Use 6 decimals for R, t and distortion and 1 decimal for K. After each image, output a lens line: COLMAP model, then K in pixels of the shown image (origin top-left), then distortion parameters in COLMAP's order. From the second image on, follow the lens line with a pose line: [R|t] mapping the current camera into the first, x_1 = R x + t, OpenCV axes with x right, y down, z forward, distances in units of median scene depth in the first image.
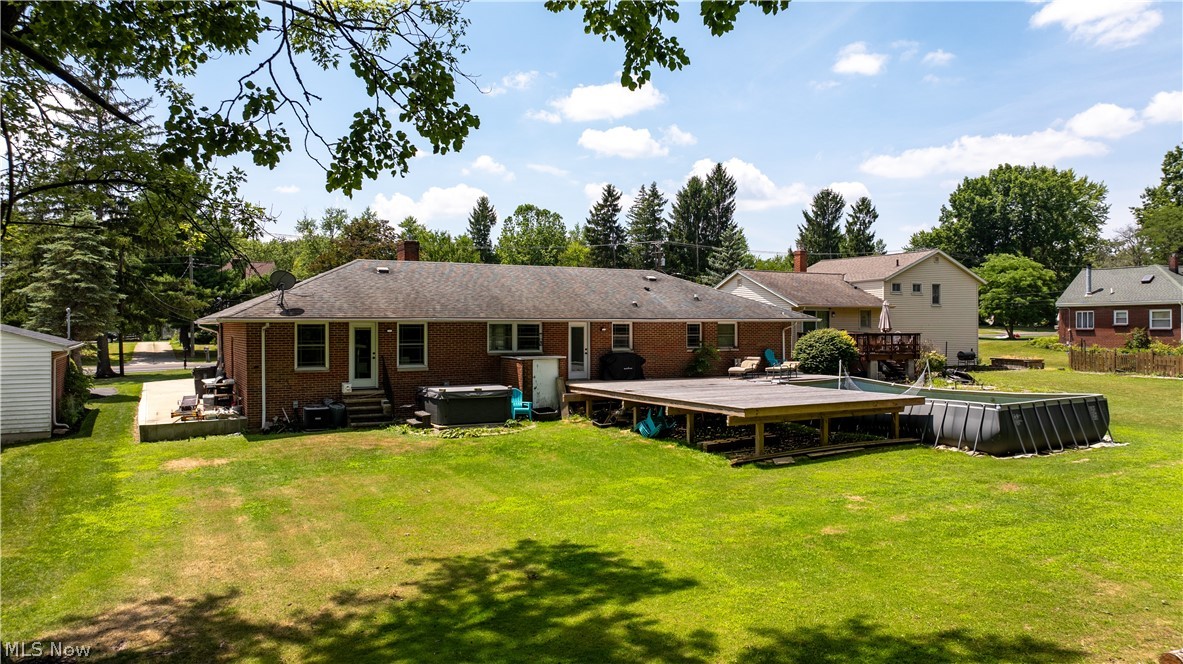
lens RADIAL K [[833.8, 0, 595.3], [0, 833.8, 327.4], [0, 0, 1]] dist [-0.018389, 0.003552]
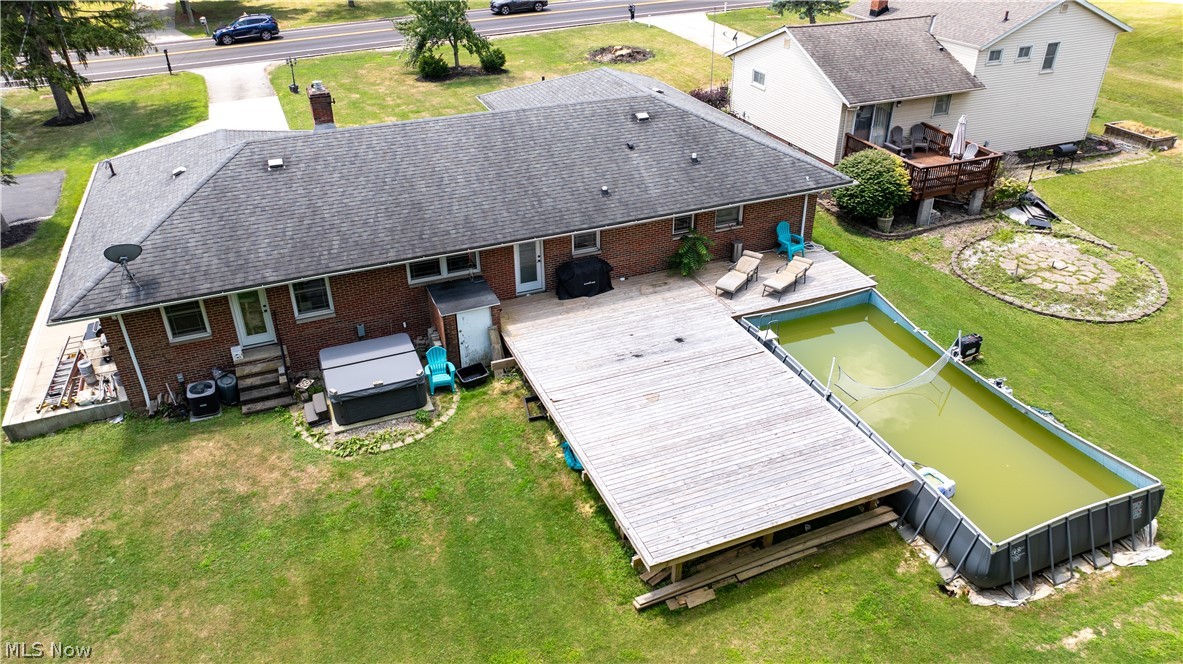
lens RADIAL K [[833.8, 0, 595.3], [0, 833.8, 327.4], [0, 0, 1]] dist [-0.018389, 0.003552]
pose [[0.994210, 0.052940, -0.093512, 0.087285], [0.001997, 0.860970, 0.508652, -0.231961], [0.107439, -0.505893, 0.855879, 0.197973]]
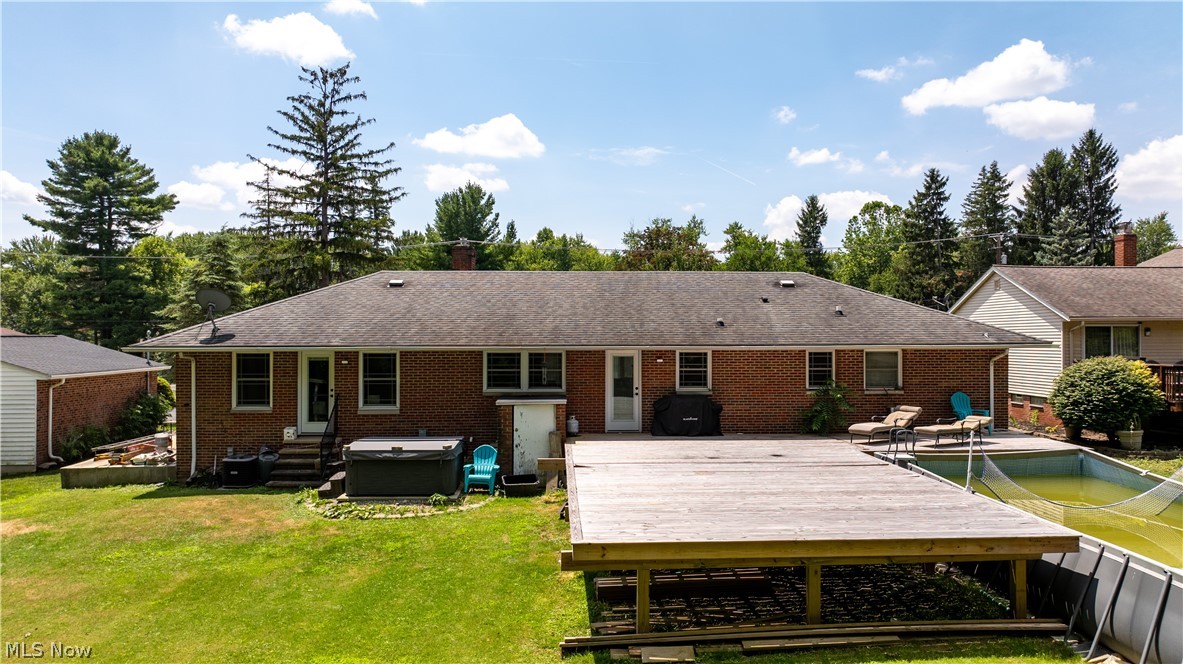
lens RADIAL K [[833.8, 0, 595.3], [0, 833.8, 327.4], [0, 0, 1]] dist [-0.018389, 0.003552]
pose [[0.895483, -0.003409, -0.445083, 0.191635], [-0.000658, 0.999959, -0.008982, -0.013238], [0.445096, 0.008336, 0.895444, 0.254627]]
